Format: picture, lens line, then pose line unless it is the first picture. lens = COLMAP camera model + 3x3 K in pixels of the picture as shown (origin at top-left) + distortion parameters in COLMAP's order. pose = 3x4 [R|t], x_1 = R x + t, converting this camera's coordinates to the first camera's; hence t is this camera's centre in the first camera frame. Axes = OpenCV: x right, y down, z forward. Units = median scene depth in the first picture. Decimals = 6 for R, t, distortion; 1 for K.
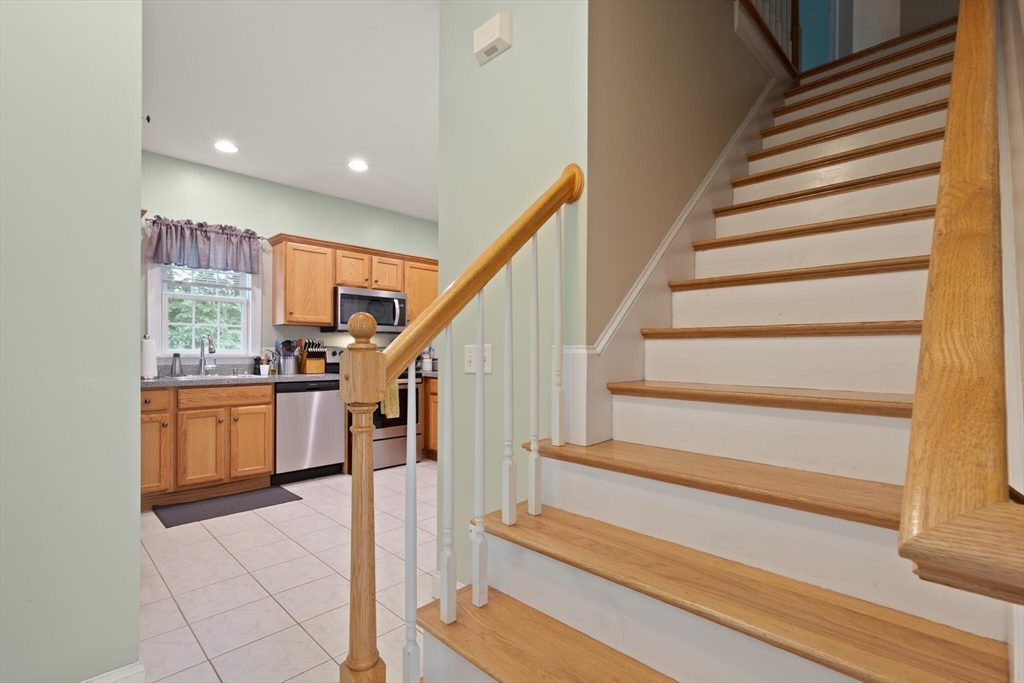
lens RADIAL K [[465.7, 0, 506.8], [0, 465.7, 353.5], [0, 0, 1]] dist [0.010504, -0.001974]
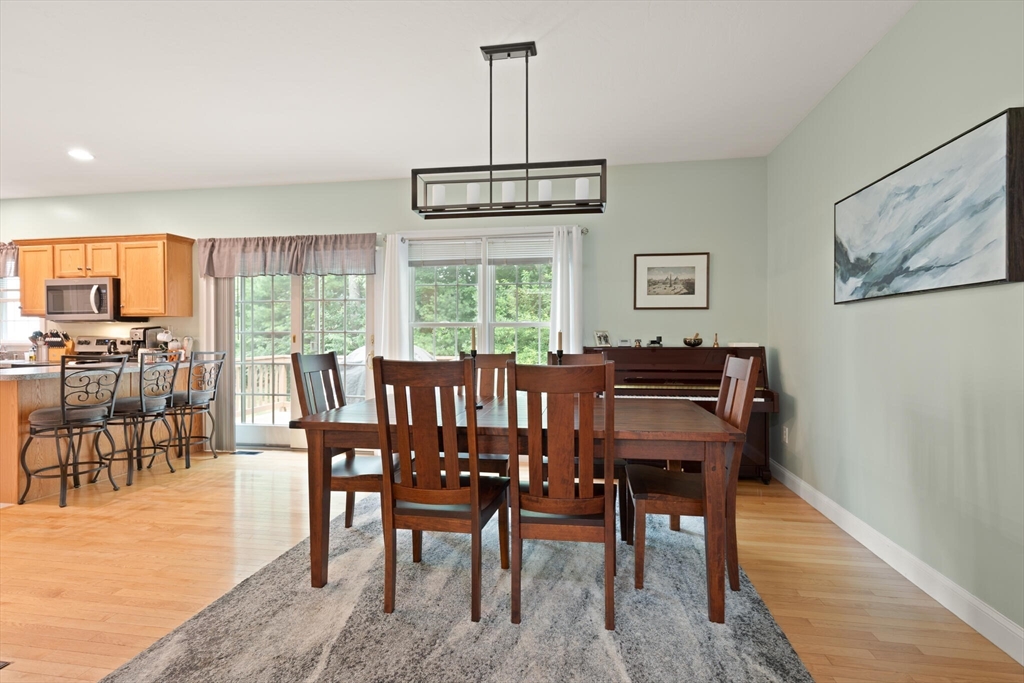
lens RADIAL K [[465.7, 0, 511.0], [0, 465.7, 337.3], [0, 0, 1]] dist [0.010504, -0.001974]
pose [[0.587550, -0.004793, -0.809173, 1.244060], [0.002922, 0.999989, -0.003802, -0.006594], [0.809182, -0.000131, 0.587558, 1.367418]]
